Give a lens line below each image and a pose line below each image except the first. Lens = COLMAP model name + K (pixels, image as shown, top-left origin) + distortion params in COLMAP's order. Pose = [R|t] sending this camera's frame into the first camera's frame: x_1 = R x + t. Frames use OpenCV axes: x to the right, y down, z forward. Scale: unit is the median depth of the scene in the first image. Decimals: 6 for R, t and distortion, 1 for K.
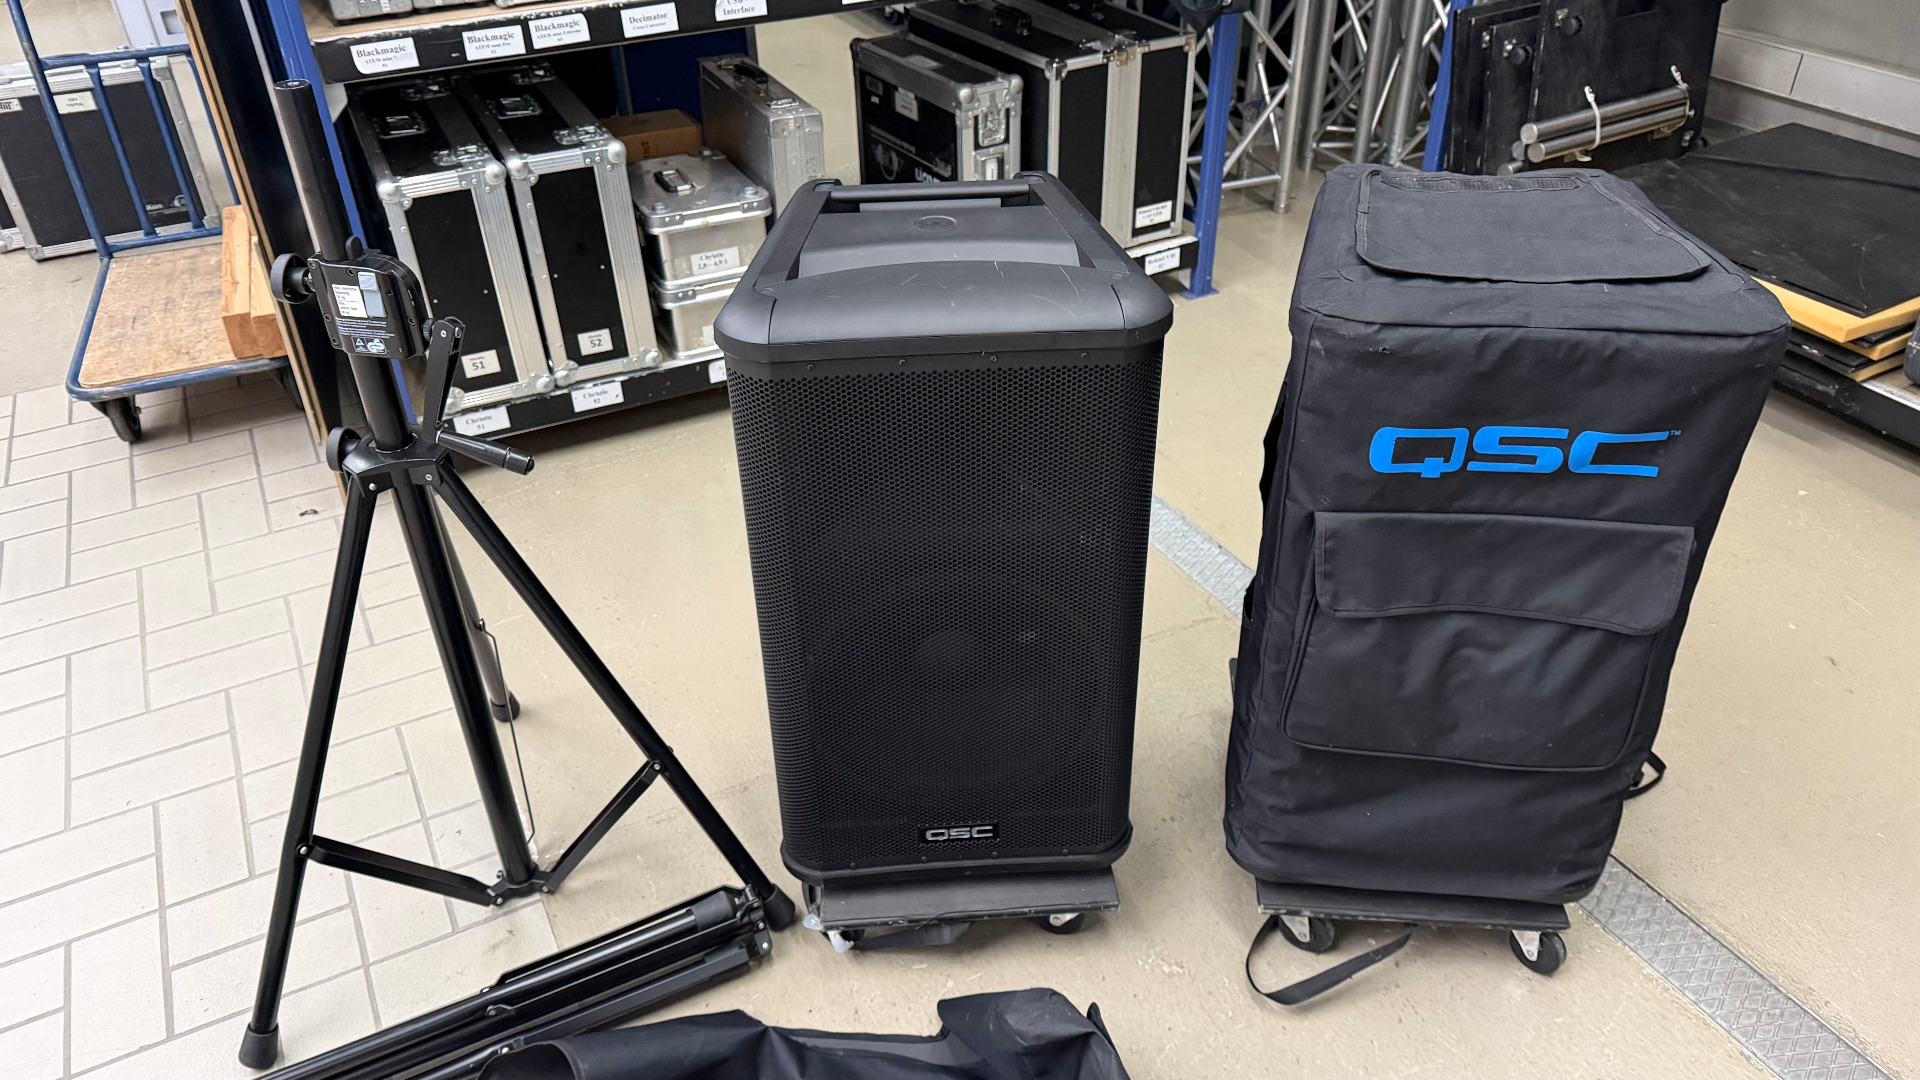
lens RADIAL K [[1351.9, 0, 960.0], [0, 1351.9, 540.0], [0, 0, 1]] dist [0.026528, -0.046176]
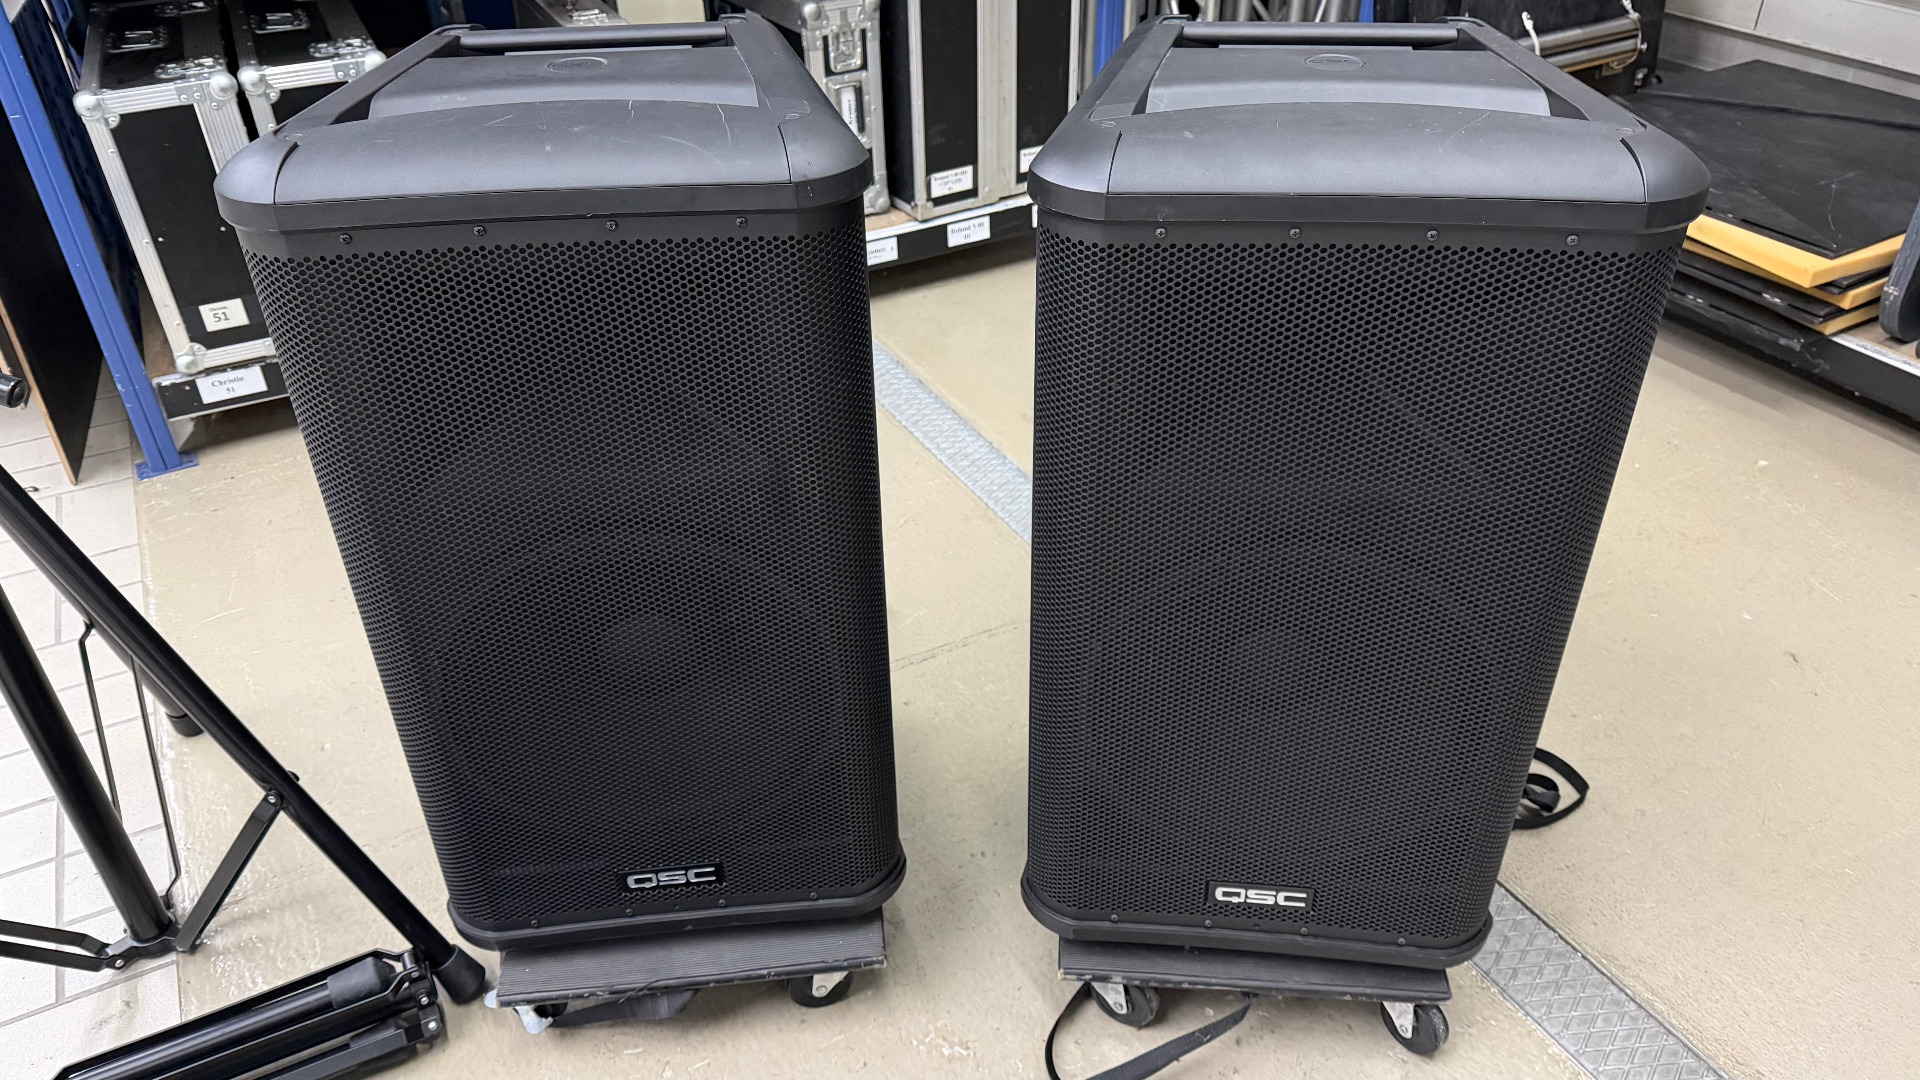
lens RADIAL K [[1363.7, 0, 960.0], [0, 1363.7, 540.0], [0, 0, 1]] dist [-0.004176, -0.009461]
pose [[0.999948, -0.002605, 0.009893, 0.108781], [0.002623, 0.999995, -0.001826, 0.015729], [-0.009888, 0.001852, 0.999949, 0.149719]]
